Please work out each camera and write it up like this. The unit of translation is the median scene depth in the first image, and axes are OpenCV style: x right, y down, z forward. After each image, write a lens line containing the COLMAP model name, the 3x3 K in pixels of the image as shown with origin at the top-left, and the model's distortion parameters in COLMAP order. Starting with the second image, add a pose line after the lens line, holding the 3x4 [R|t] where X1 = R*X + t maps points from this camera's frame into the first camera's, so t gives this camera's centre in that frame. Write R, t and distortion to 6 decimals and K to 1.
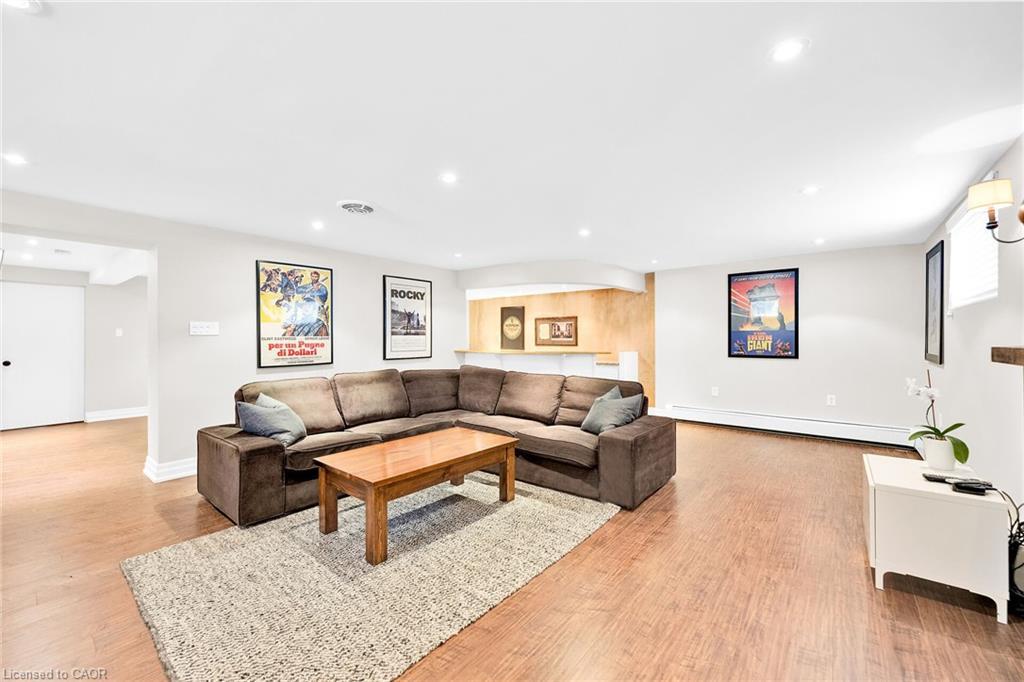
lens RADIAL K [[408.0, 0, 511.2], [0, 408.0, 339.7], [0, 0, 1]] dist [-0.004655, 0.000341]
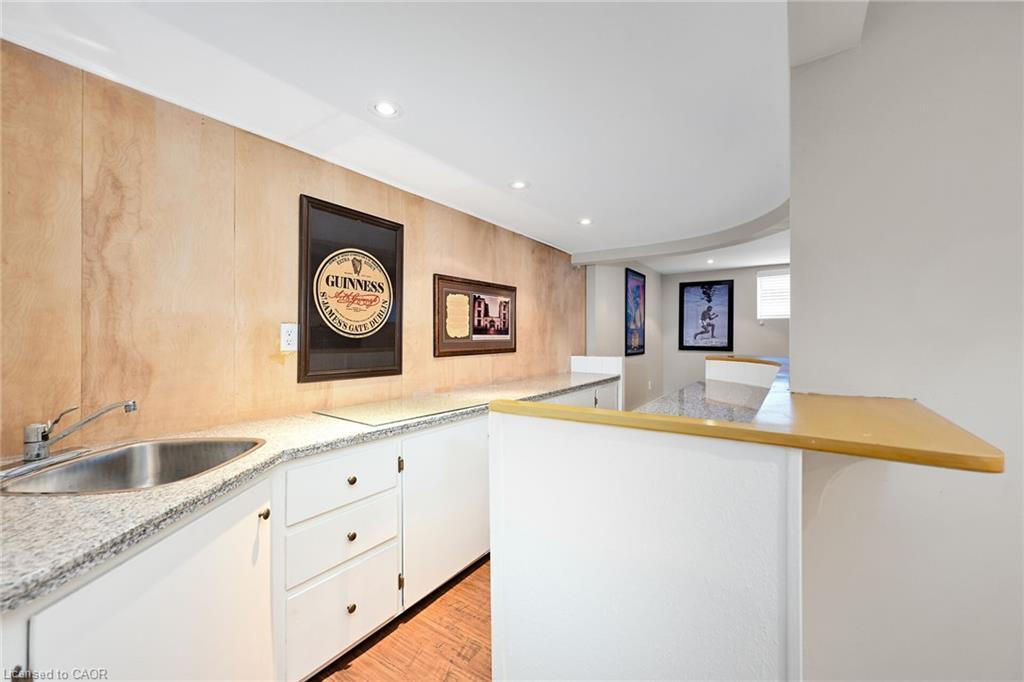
lens RADIAL K [[408.0, 0, 507.6], [0, 408.0, 342.4], [0, 0, 1]] dist [-0.004655, 0.000341]
pose [[-0.080168, -0.009270, 0.996738, -0.313322], [0.007145, 0.999926, 0.009874, -0.000081], [-0.996756, 0.007913, -0.080096, 1.106241]]
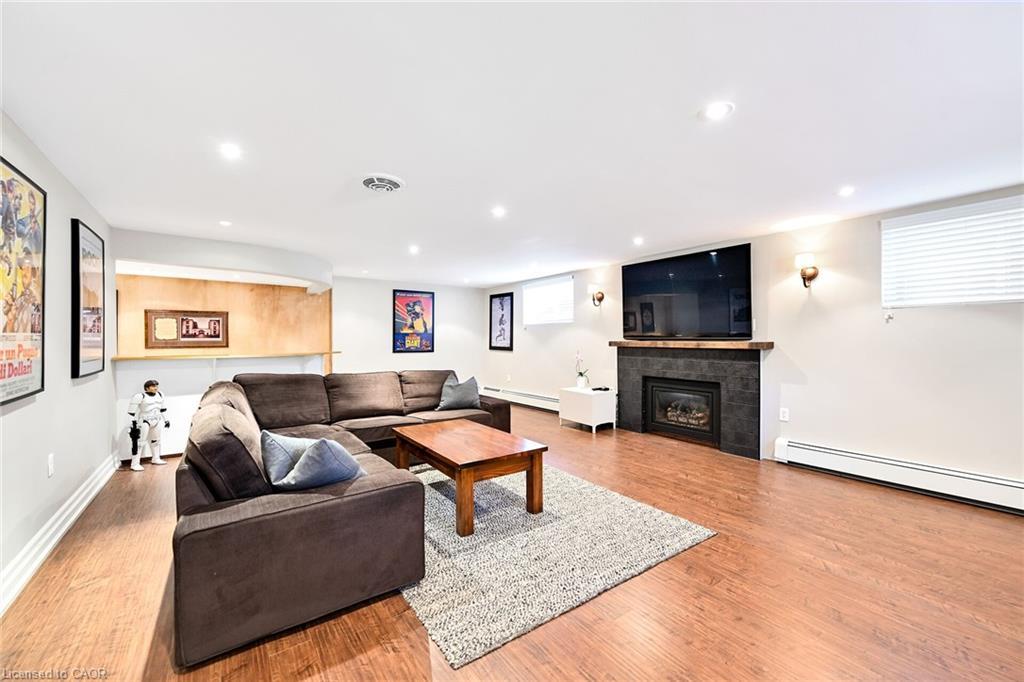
lens RADIAL K [[408.0, 0, 512.7], [0, 408.0, 339.1], [0, 0, 1]] dist [-0.004655, 0.000341]
pose [[0.261765, -0.000456, 0.965132, -0.515301], [0.002684, 0.999996, -0.000256, 0.000090], [-0.965128, 0.002657, 0.261765, 0.236289]]
